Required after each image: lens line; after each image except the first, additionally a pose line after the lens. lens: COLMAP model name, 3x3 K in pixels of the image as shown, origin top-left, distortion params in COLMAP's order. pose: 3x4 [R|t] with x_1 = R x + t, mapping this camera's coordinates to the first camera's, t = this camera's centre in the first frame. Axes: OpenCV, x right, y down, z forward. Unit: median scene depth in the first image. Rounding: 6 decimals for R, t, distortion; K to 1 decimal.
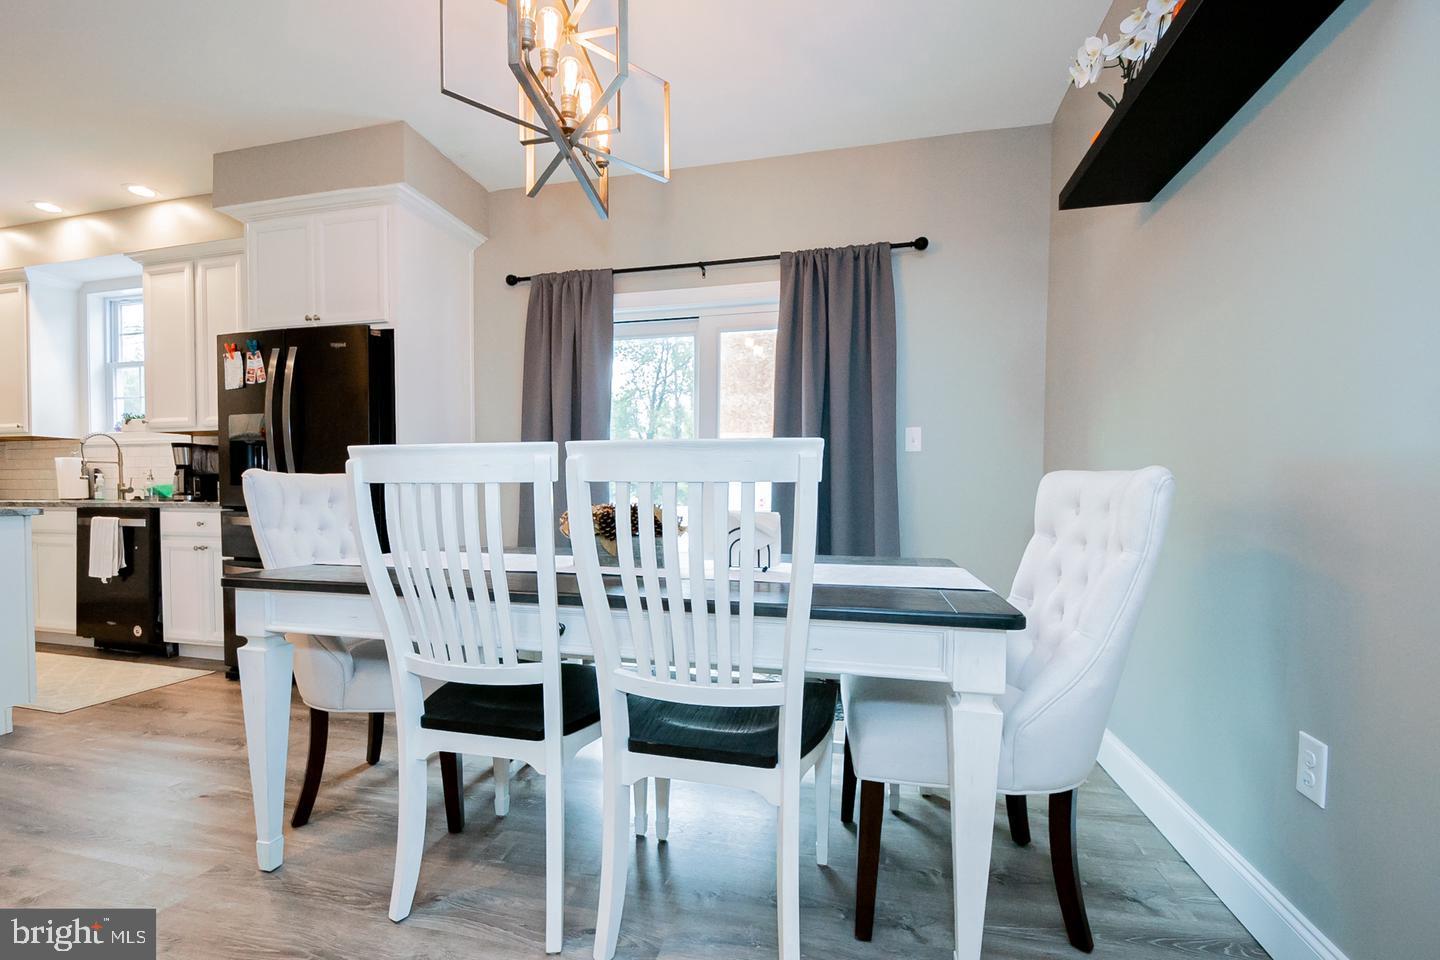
lens RADIAL K [[630.9, 0, 700.9], [0, 630.9, 512.6], [0, 0, 1]] dist [0.006155, -0.013072]
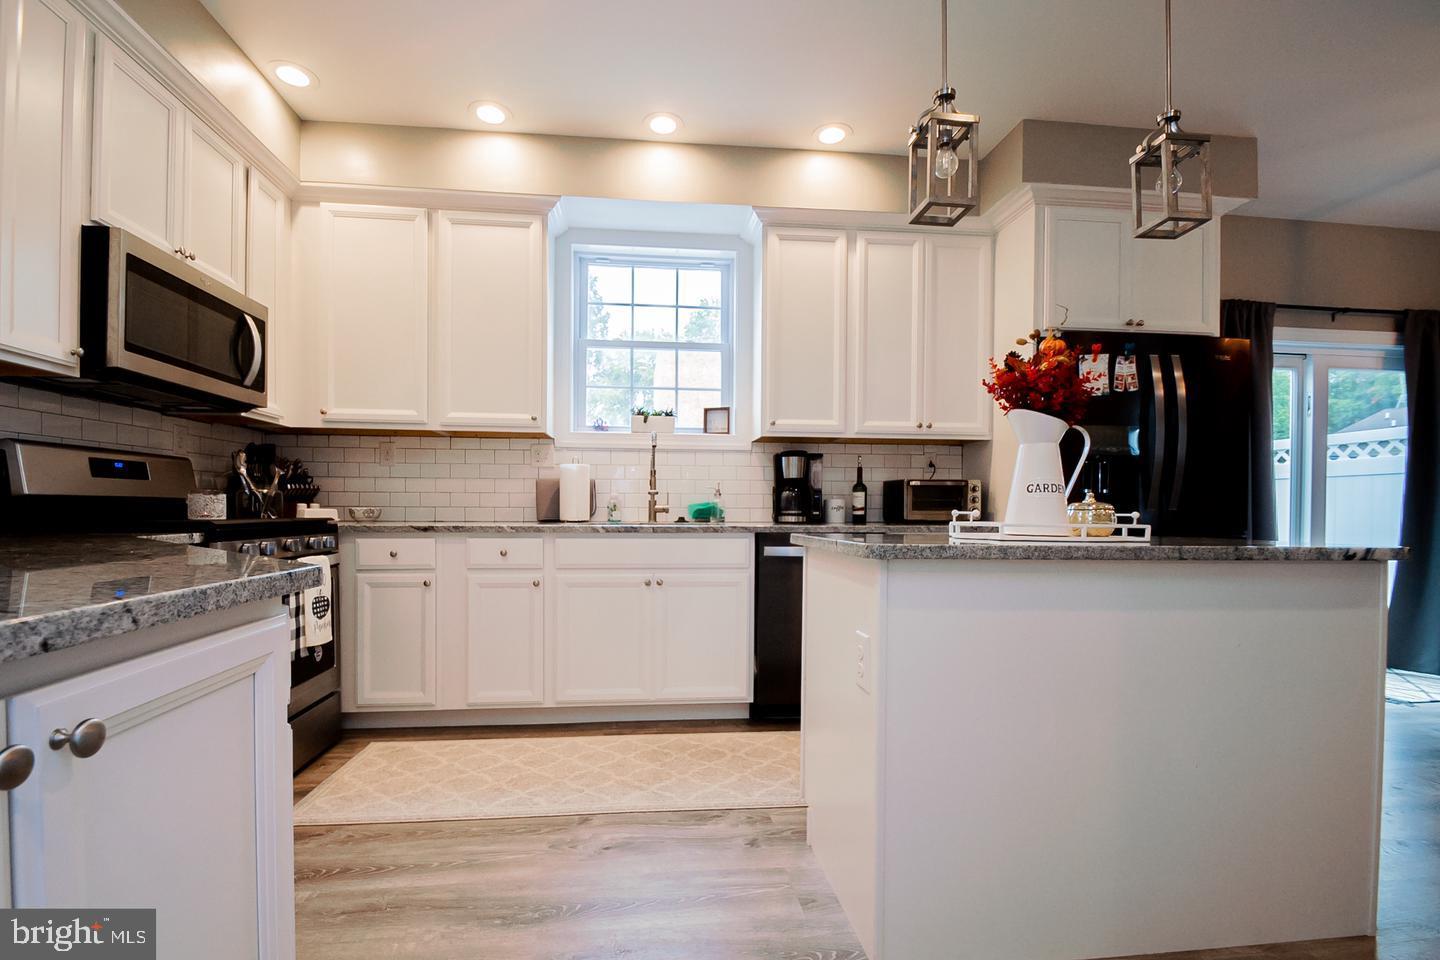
lens RADIAL K [[630.9, 0, 700.9], [0, 630.9, 512.6], [0, 0, 1]] dist [0.006155, -0.013072]
pose [[0.942872, -0.000169, 0.333155, -1.147677], [0.008199, 0.999709, -0.022699, -0.014255], [-0.333054, 0.024134, 0.942599, 0.269109]]
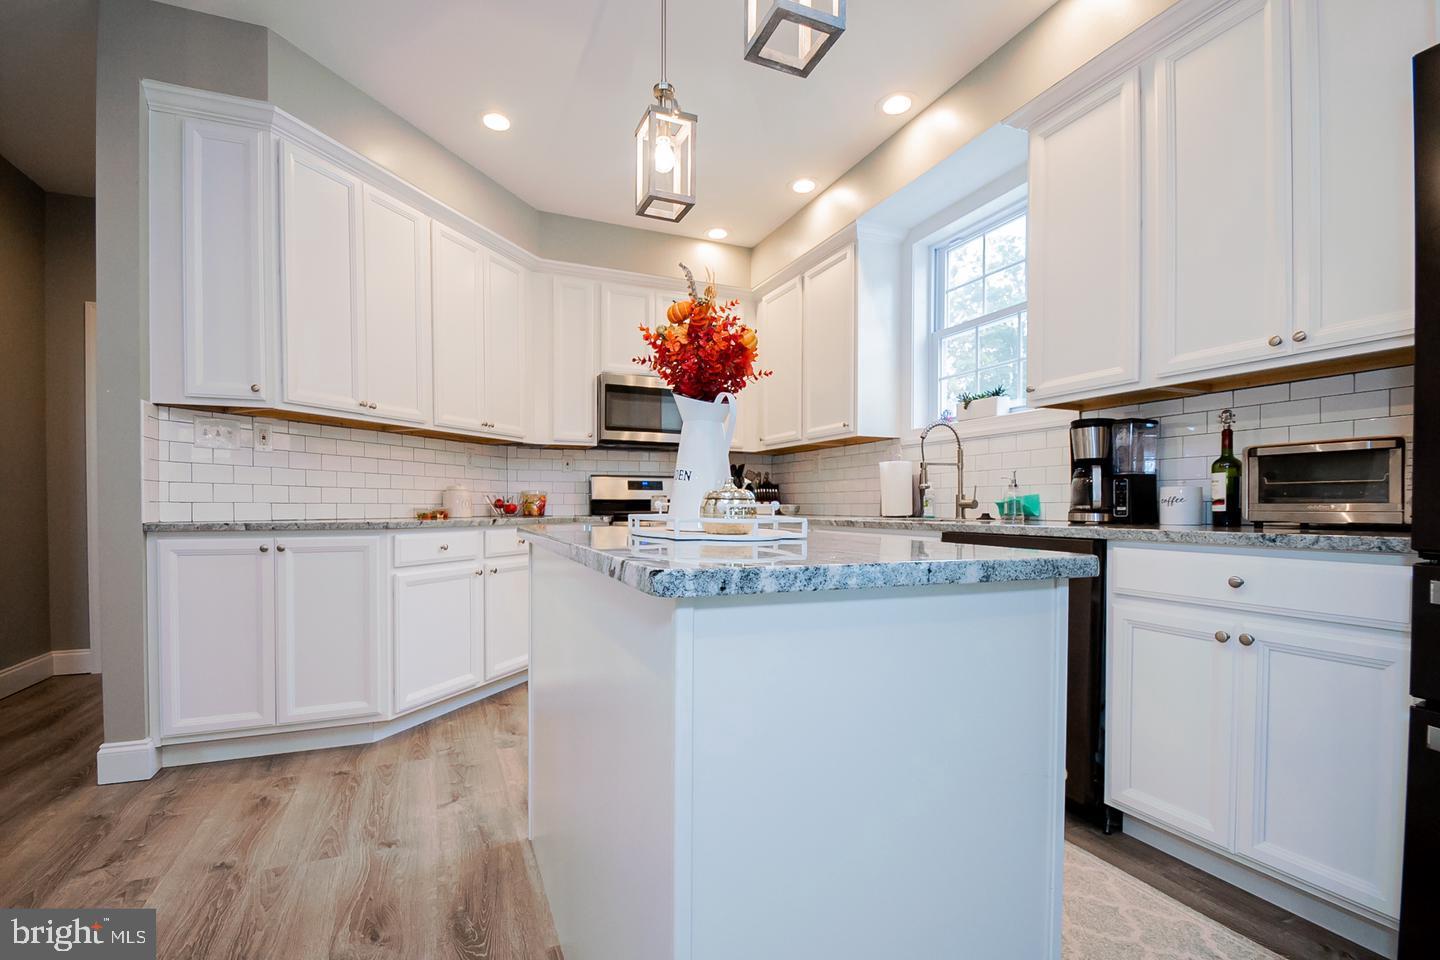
lens RADIAL K [[630.9, 0, 700.9], [0, 630.9, 512.6], [0, 0, 1]] dist [0.006155, -0.013072]
pose [[0.596569, 0.006884, -0.802533, -0.551453], [-0.024753, 0.999645, -0.009825, -0.013412], [0.802180, 0.025727, 0.596527, 0.370904]]
